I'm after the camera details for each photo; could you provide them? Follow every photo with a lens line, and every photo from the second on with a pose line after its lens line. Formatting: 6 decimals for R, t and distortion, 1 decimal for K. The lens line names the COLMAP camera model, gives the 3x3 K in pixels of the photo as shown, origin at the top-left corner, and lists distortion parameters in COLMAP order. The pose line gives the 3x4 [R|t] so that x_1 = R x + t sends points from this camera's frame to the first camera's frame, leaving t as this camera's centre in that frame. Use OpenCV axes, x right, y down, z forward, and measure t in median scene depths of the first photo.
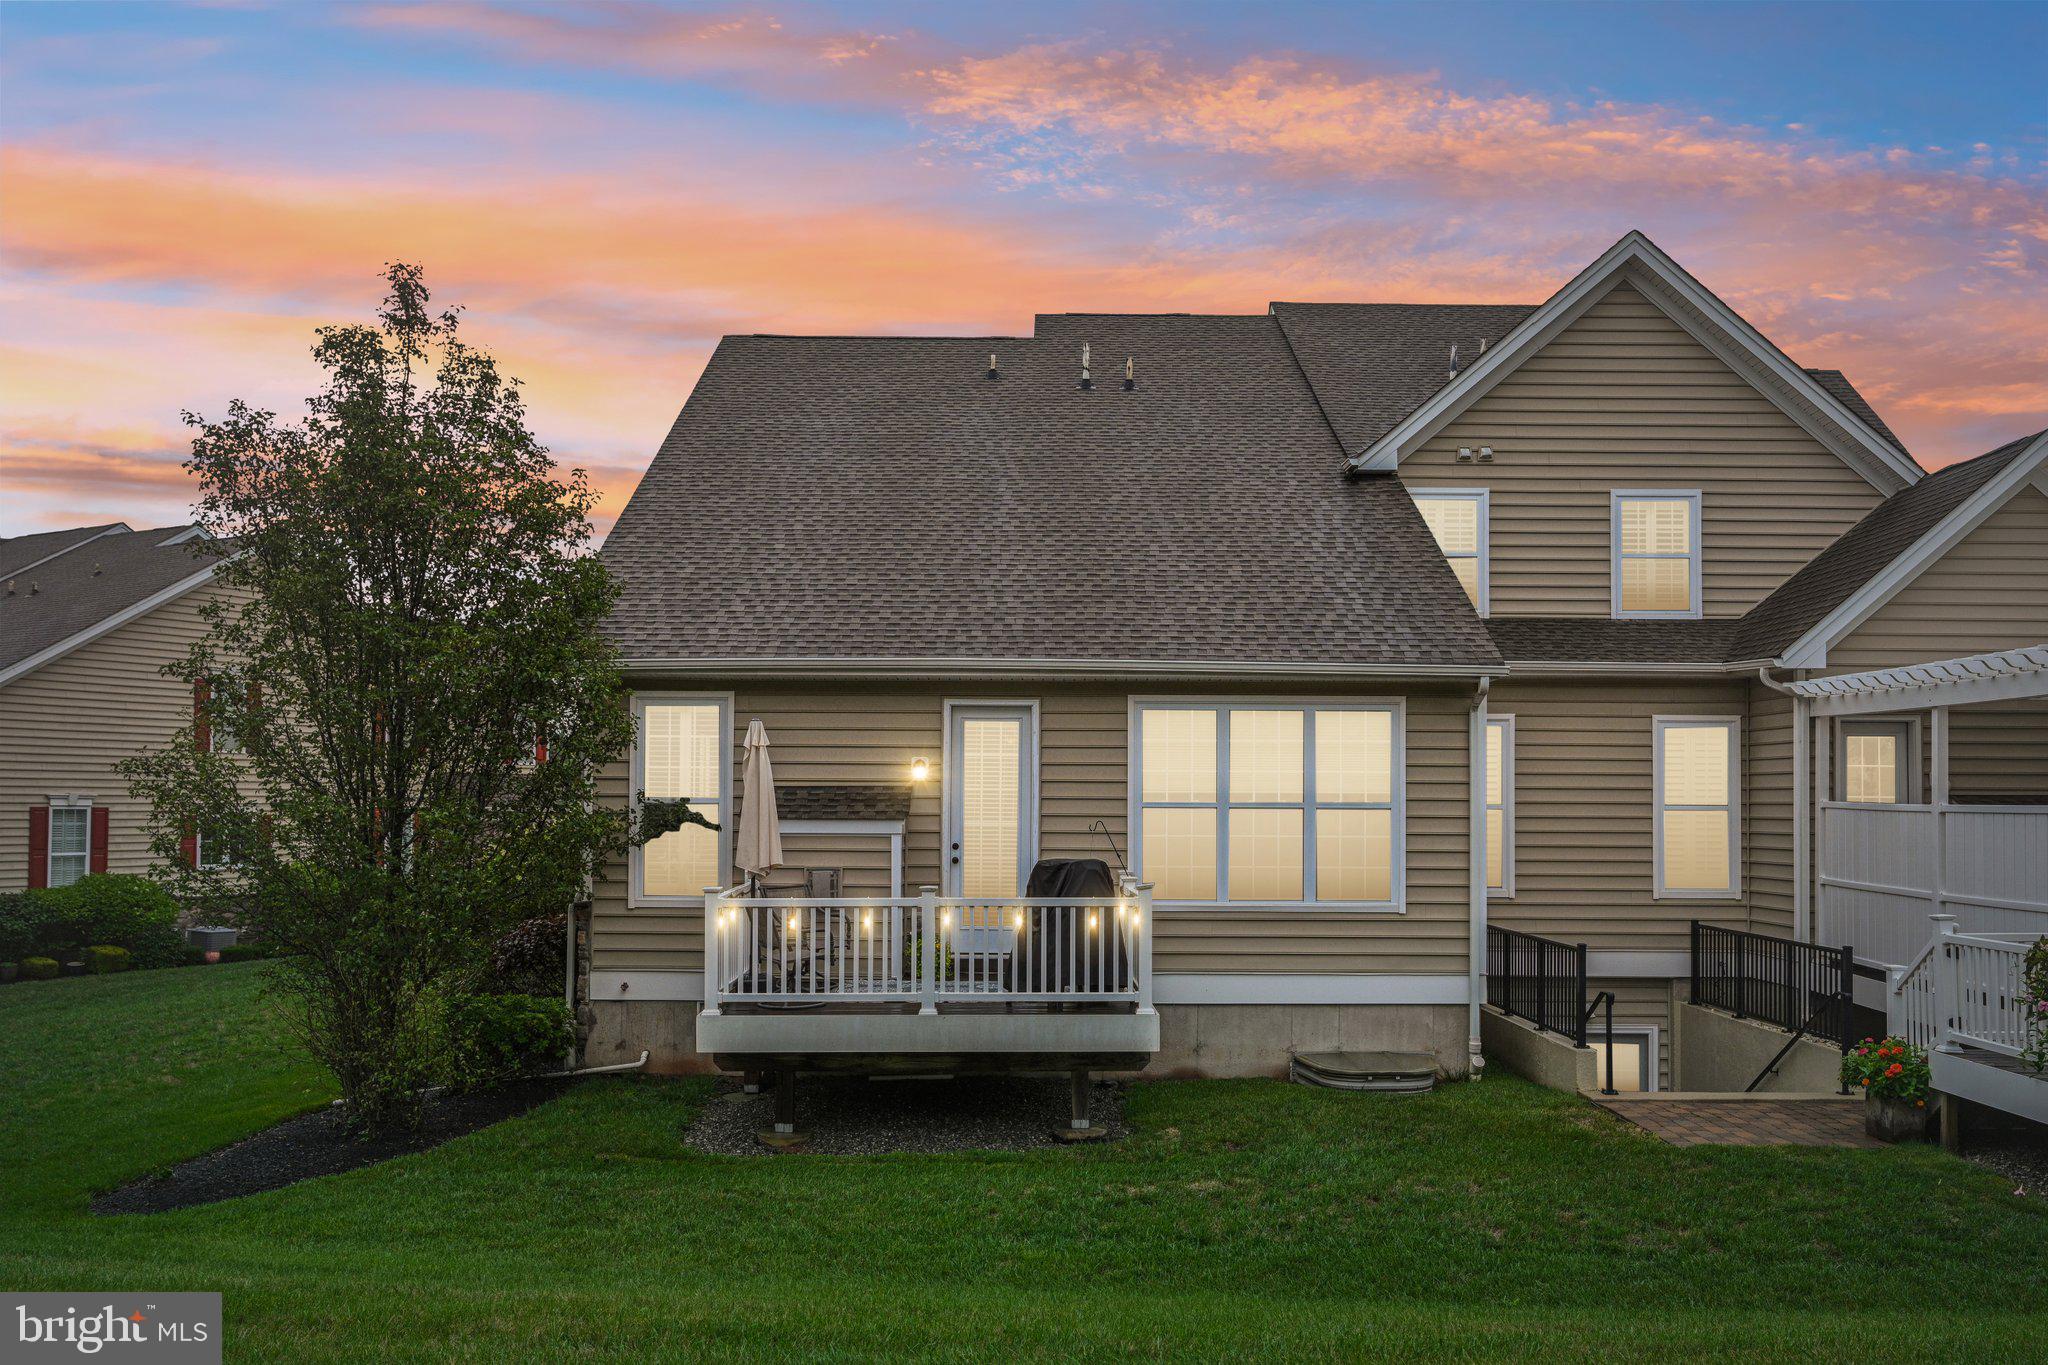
lens RADIAL K [[1561.4, 0, 1020.9], [0, 1561.4, 775.9], [0, 0, 1]] dist [-0.004018, -0.001030]
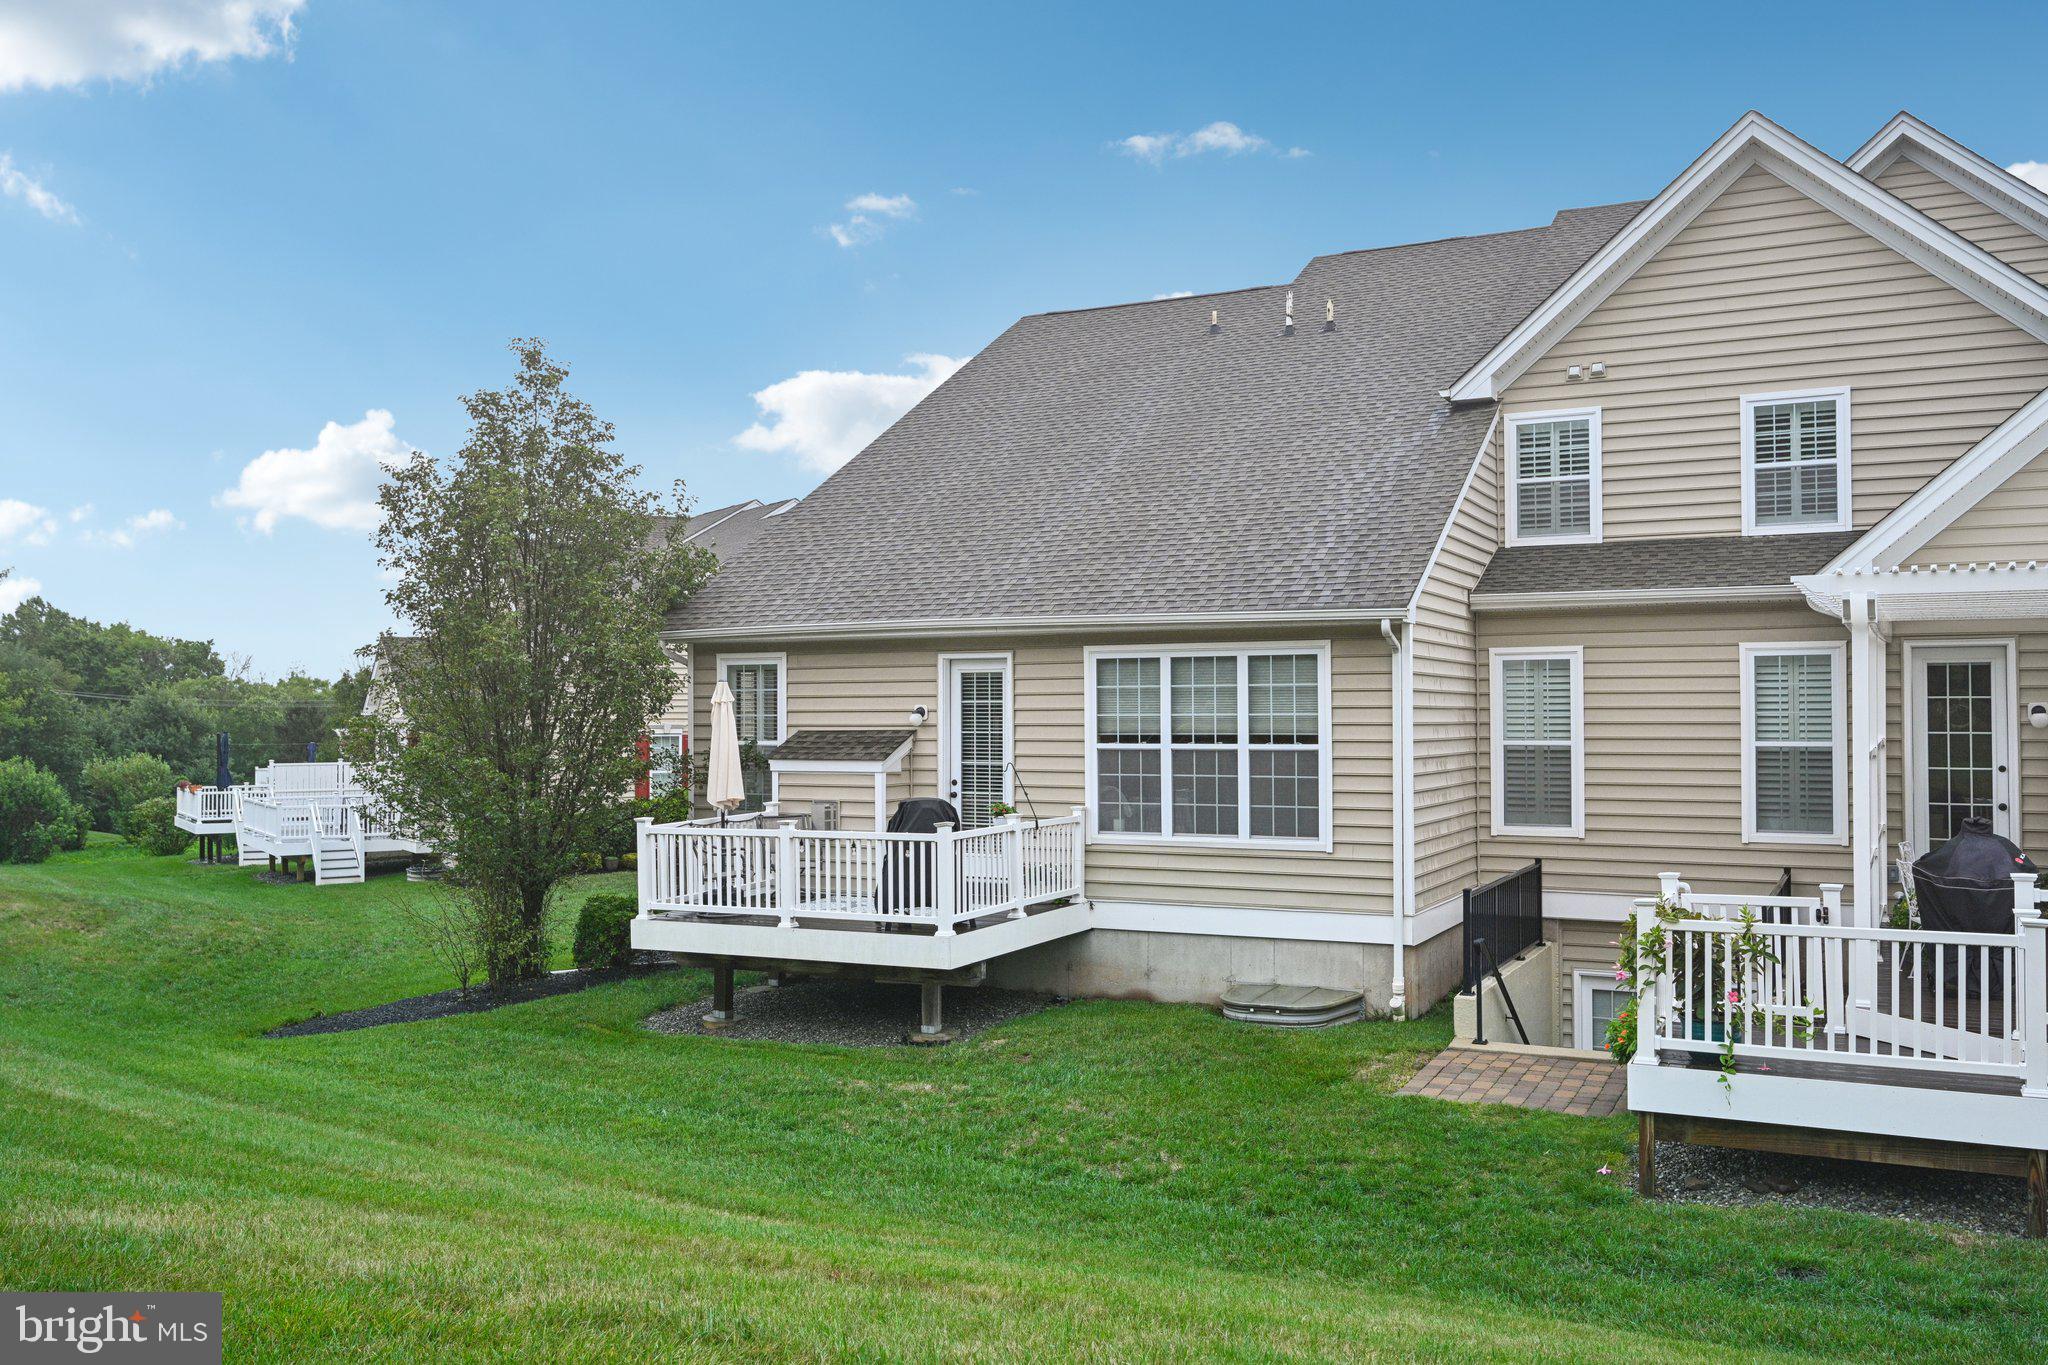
lens RADIAL K [[1525.3, 0, 1024.0], [0, 1525.3, 682.5], [0, 0, 1]] dist [-0.001168, -0.000245]
pose [[0.906124, -0.018580, -0.422604, 0.485887], [0.016426, 0.999827, -0.008739, -0.017587], [0.422693, 0.000977, 0.906273, 0.011188]]
